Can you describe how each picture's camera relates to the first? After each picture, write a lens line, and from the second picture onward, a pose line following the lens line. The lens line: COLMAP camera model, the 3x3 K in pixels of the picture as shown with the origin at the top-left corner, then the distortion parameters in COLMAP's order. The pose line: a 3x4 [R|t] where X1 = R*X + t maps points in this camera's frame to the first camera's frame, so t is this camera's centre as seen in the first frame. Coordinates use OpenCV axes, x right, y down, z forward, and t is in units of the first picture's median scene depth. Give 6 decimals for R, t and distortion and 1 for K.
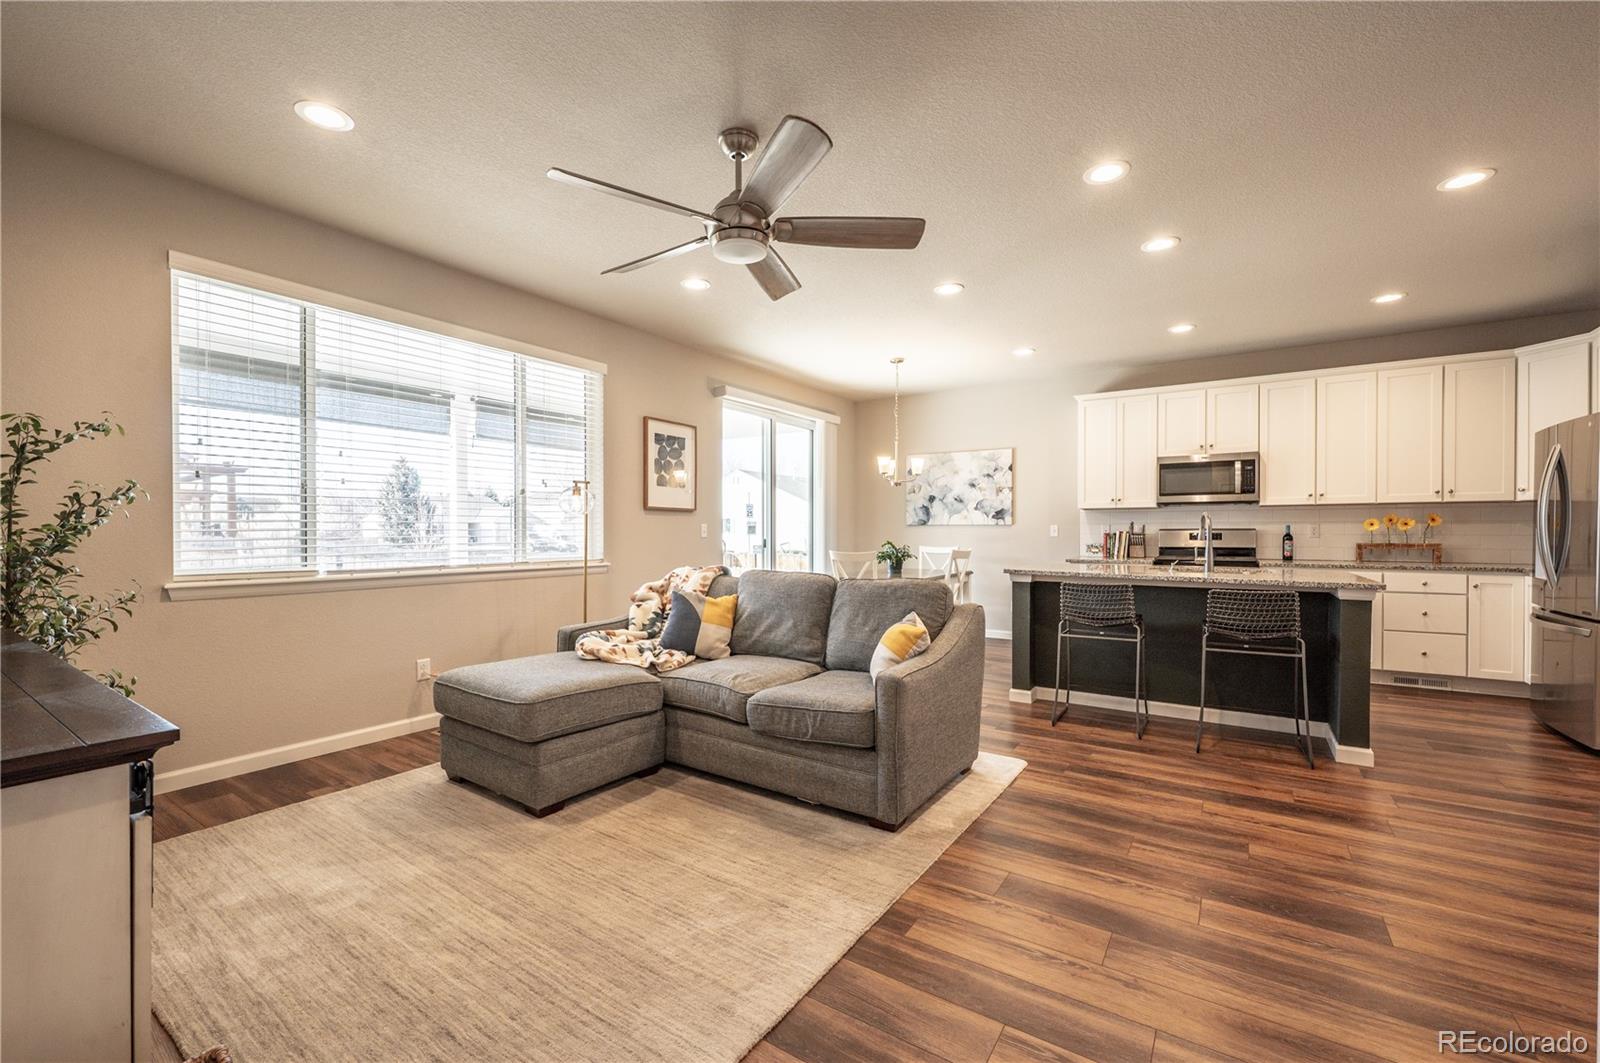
lens RADIAL K [[662.1, 0, 800.9], [0, 662.1, 536.7], [0, 0, 1]] dist [-0.000665, 0.000307]
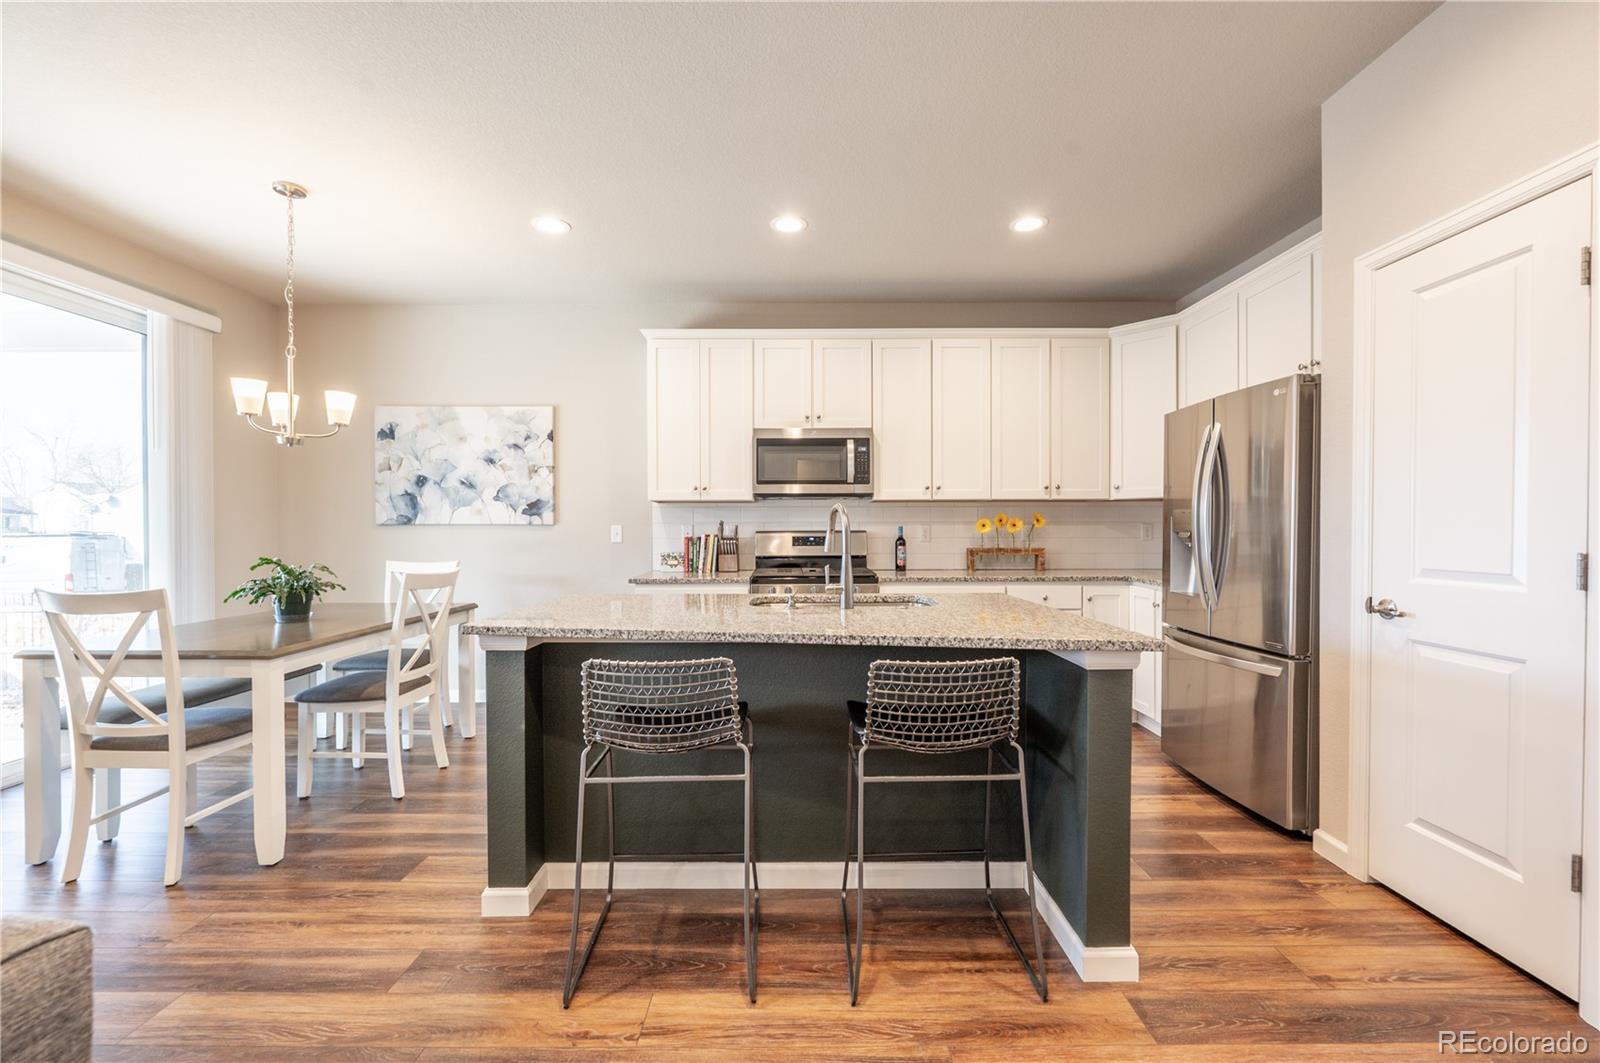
lens RADIAL K [[663.1, 0, 801.5], [0, 663.1, 537.5], [0, 0, 1]] dist [-0.001621, 0.000385]
pose [[0.832196, -0.007821, 0.554426, 0.260910], [0.006887, 0.999969, 0.003768, -0.009921], [-0.554438, 0.000682, 0.832225, 0.531026]]
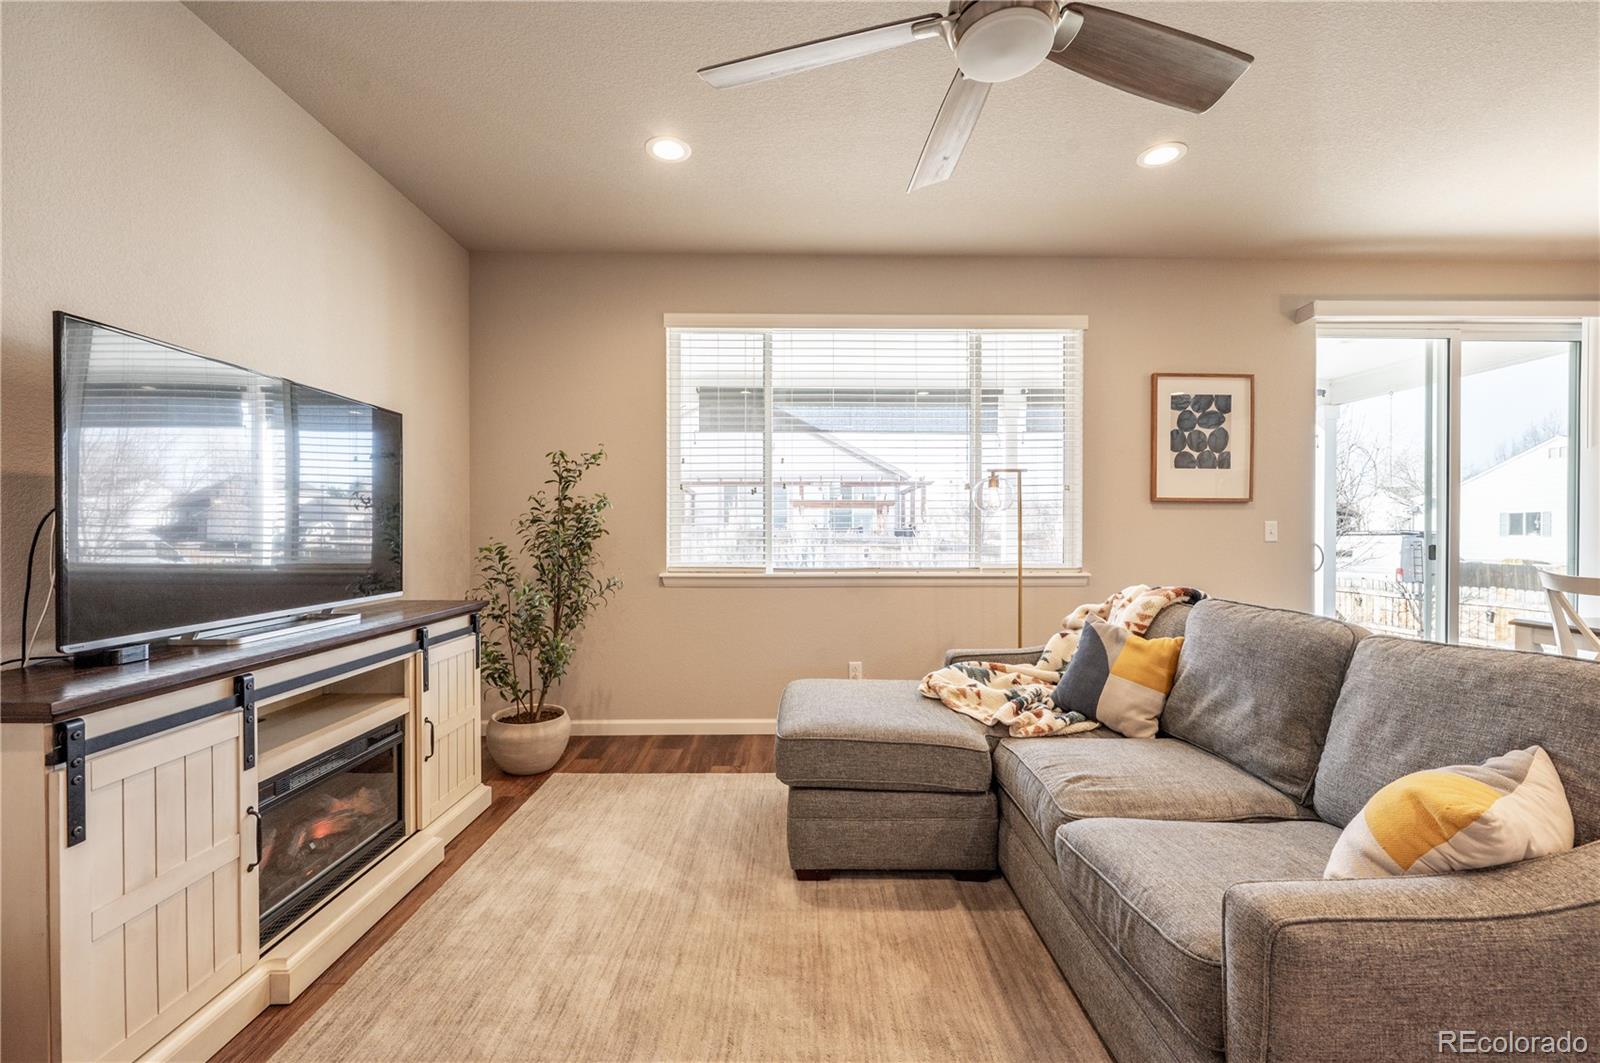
lens RADIAL K [[667.0, 0, 802.2], [0, 667.0, 537.1], [0, 0, 1]] dist [-0.000996, -0.000017]
pose [[0.571160, 0.005847, -0.820818, 0.176081], [-0.006326, 0.999976, 0.002721, -0.002763], [0.820814, 0.003638, 0.571184, 0.322338]]
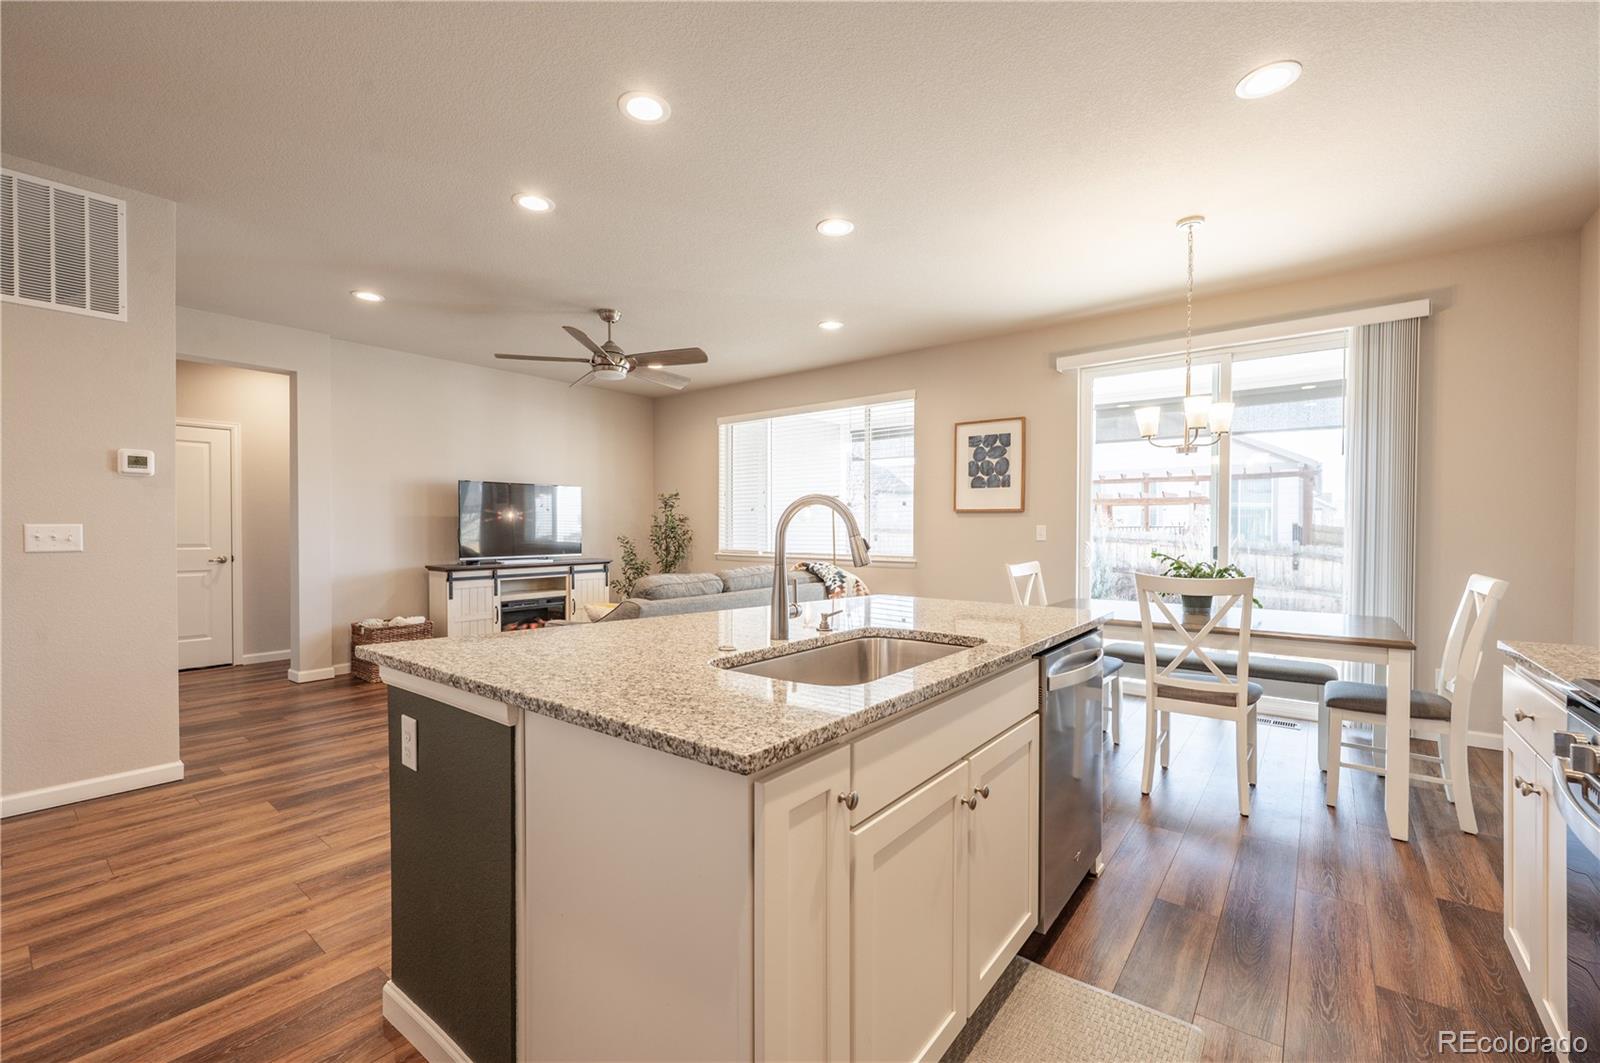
lens RADIAL K [[662.1, 0, 800.9], [0, 662.1, 536.7], [0, 0, 1]] dist [-0.000665, 0.000307]
pose [[-0.080610, 0.012050, -0.996673, 1.001942], [-0.010137, 0.999865, 0.012909, -0.016669], [0.996694, 0.011143, -0.080477, 1.015232]]
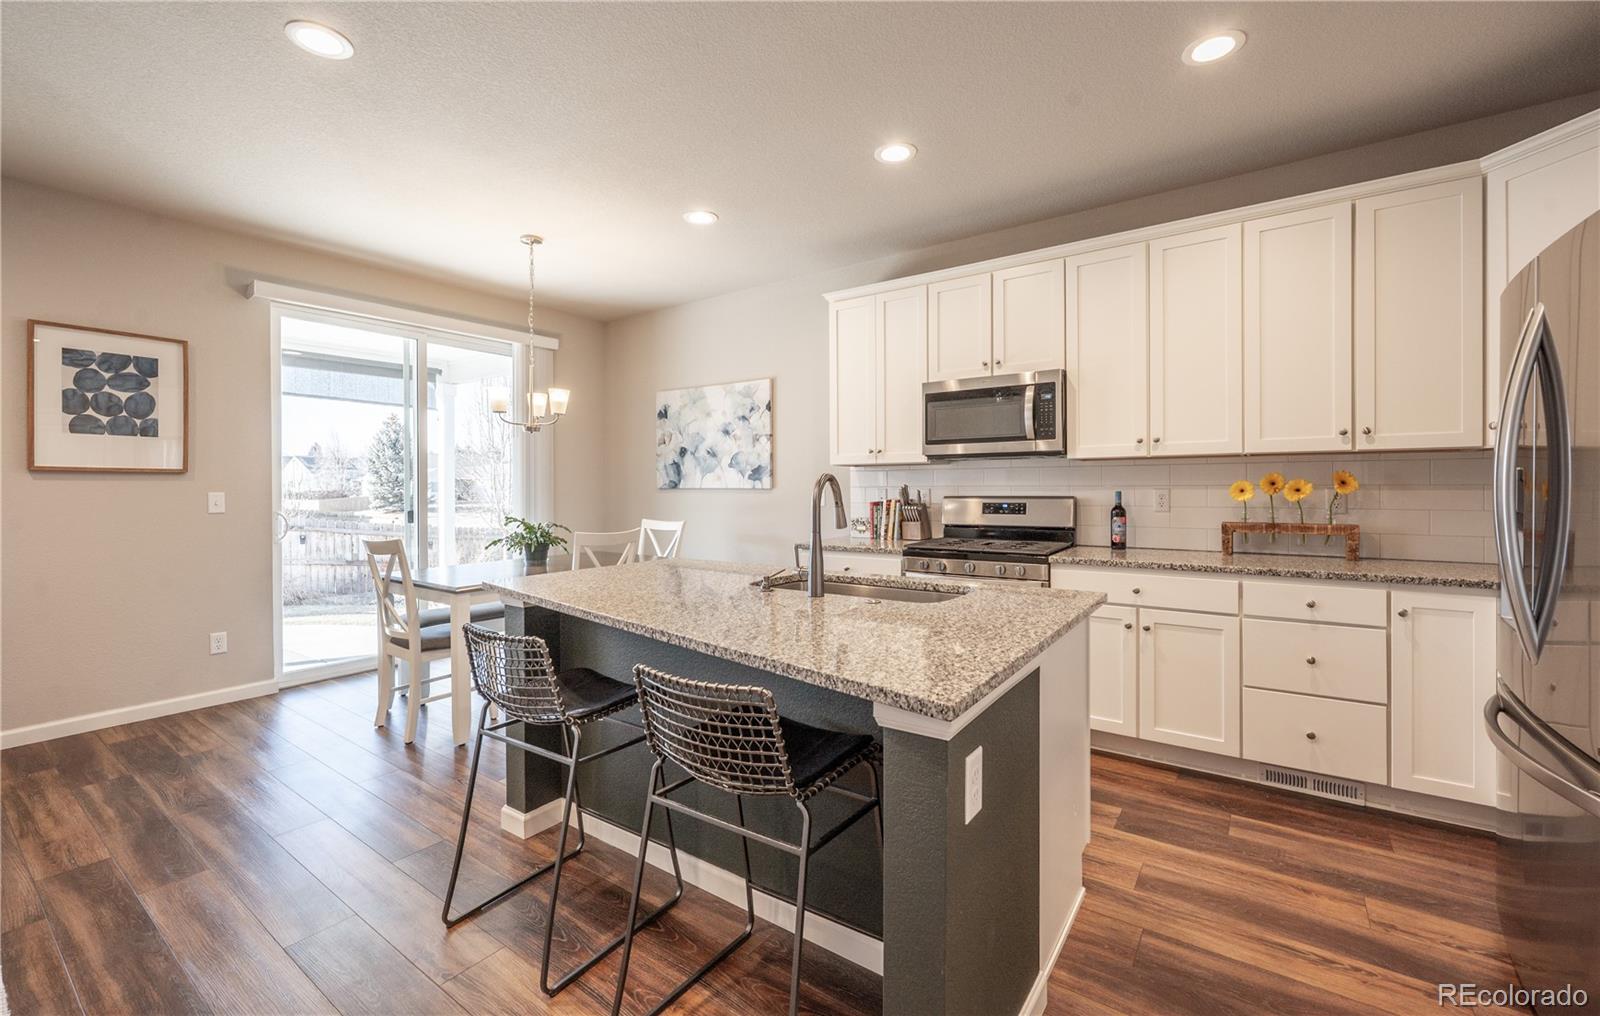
lens RADIAL K [[663.8, 0, 800.8], [0, 663.8, 489.2], [0, 0, 1]] dist [-0.001775, 0.000132]
pose [[0.999393, -0.004350, -0.034565, 0.604297], [0.004203, 0.999982, -0.004318, -0.022838], [0.034583, 0.004170, 0.999393, 0.496211]]
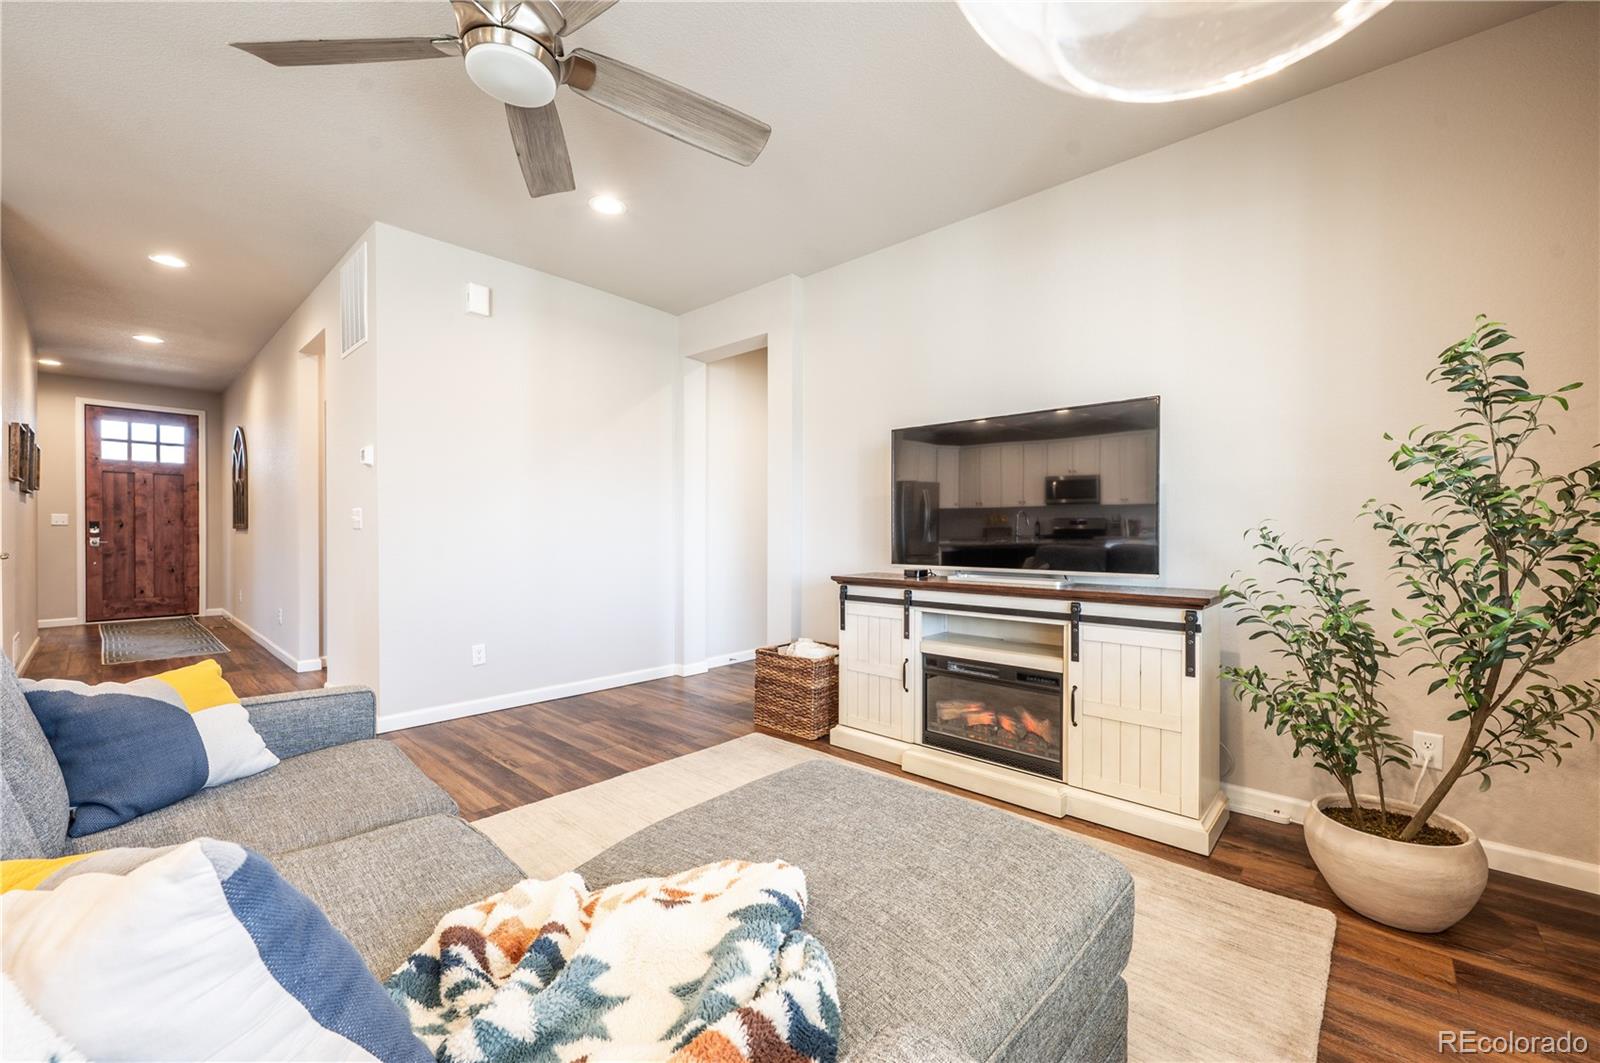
lens RADIAL K [[634.7, 0, 800.0], [0, 634.7, 531.5], [0, 0, 1]] dist [0.000489, -0.000093]
pose [[-0.988624, -0.001663, 0.150396, -0.291629], [-0.000145, 0.999949, 0.010104, 0.006449], [-0.150406, 0.009967, -0.988574, 0.971771]]
